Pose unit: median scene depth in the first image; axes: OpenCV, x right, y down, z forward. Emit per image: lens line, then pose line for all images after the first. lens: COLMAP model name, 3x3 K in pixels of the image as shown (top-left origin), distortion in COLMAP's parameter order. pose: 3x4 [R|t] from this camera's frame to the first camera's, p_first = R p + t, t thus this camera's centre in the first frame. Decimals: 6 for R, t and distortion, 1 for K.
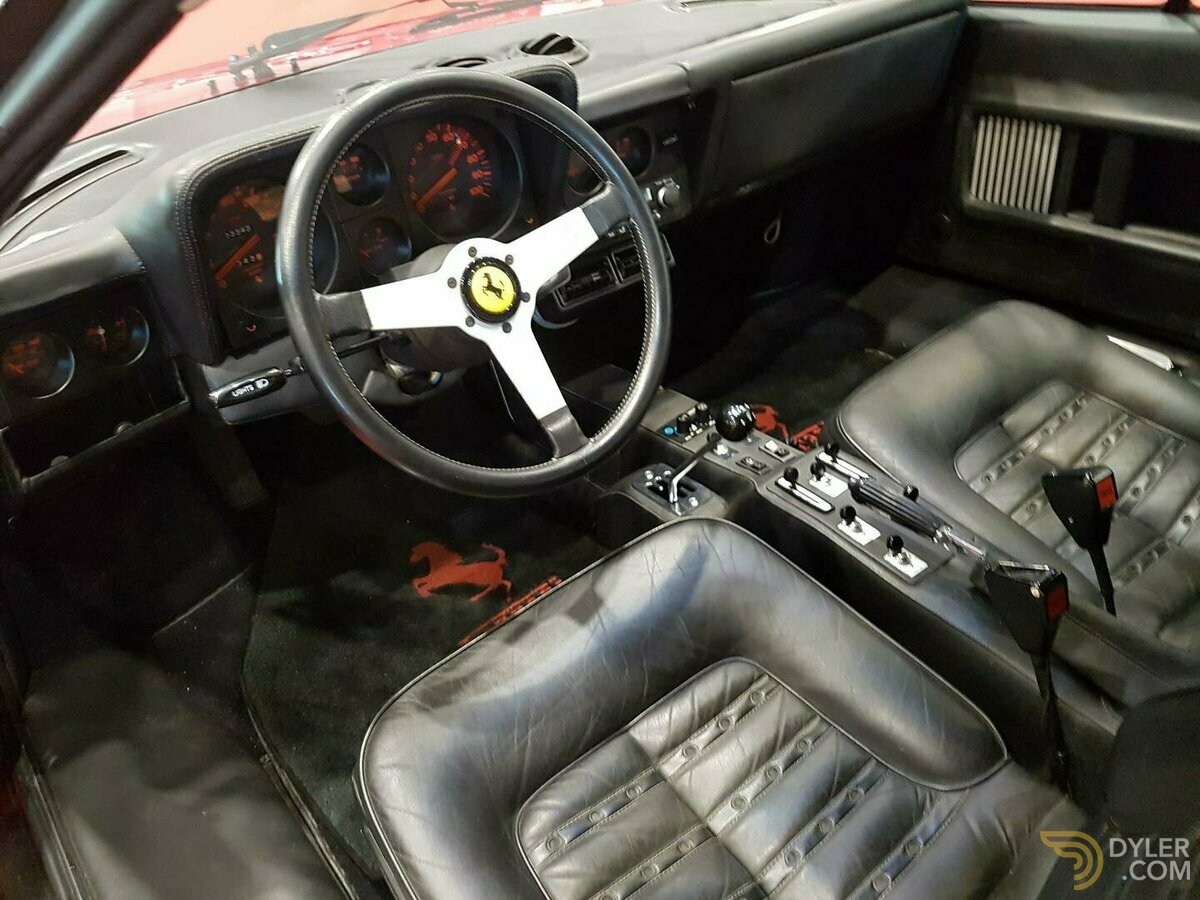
lens RADIAL K [[902.8, 0, 578.9], [0, 902.8, 435.4], [0, 0, 1]] dist [0.208609, -0.358343]
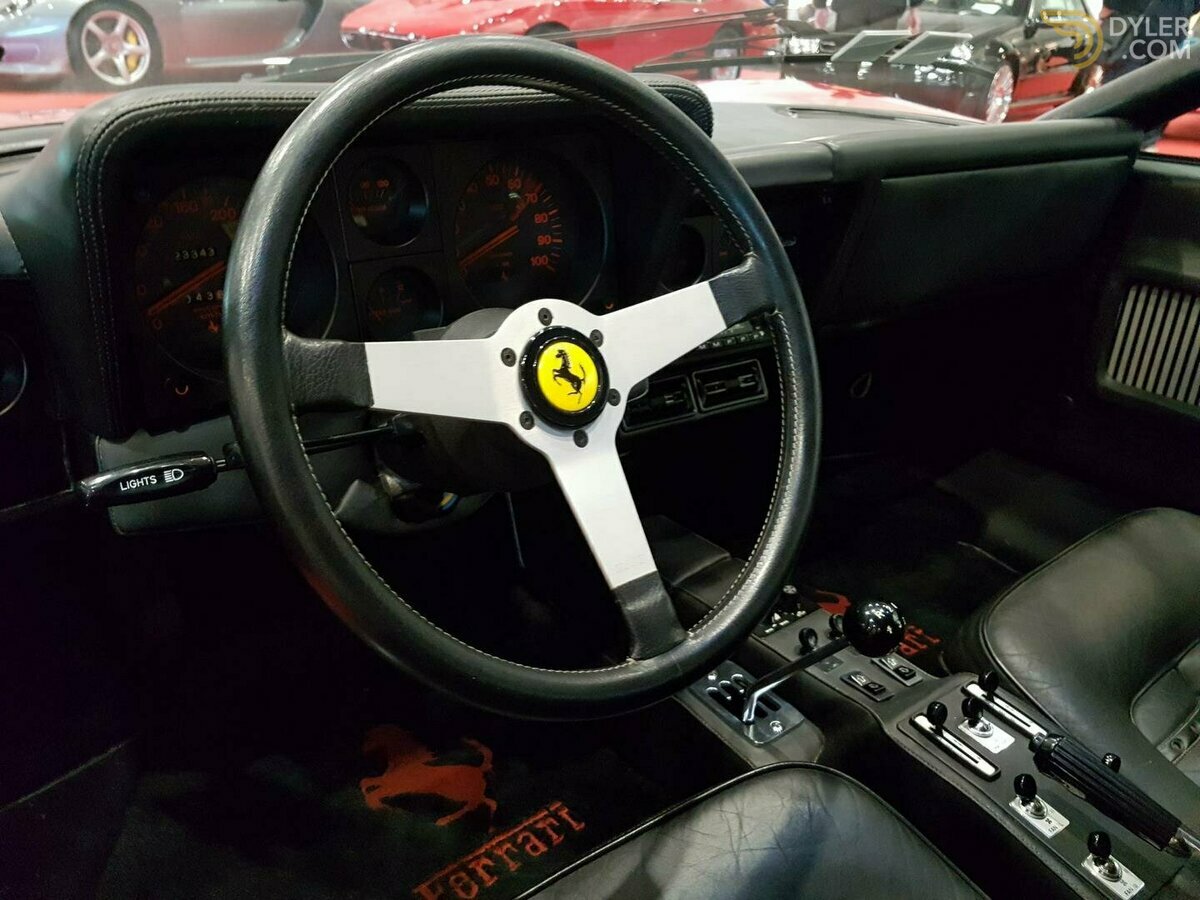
lens RADIAL K [[916.1, 0, 591.3], [0, 916.1, 452.0], [0, 0, 1]] dist [0.209588, -0.364172]
pose [[0.990679, 0.134534, 0.021338, -0.071443], [-0.130099, 0.980926, -0.144424, -0.014573], [-0.040361, 0.140302, 0.989286, 0.306675]]
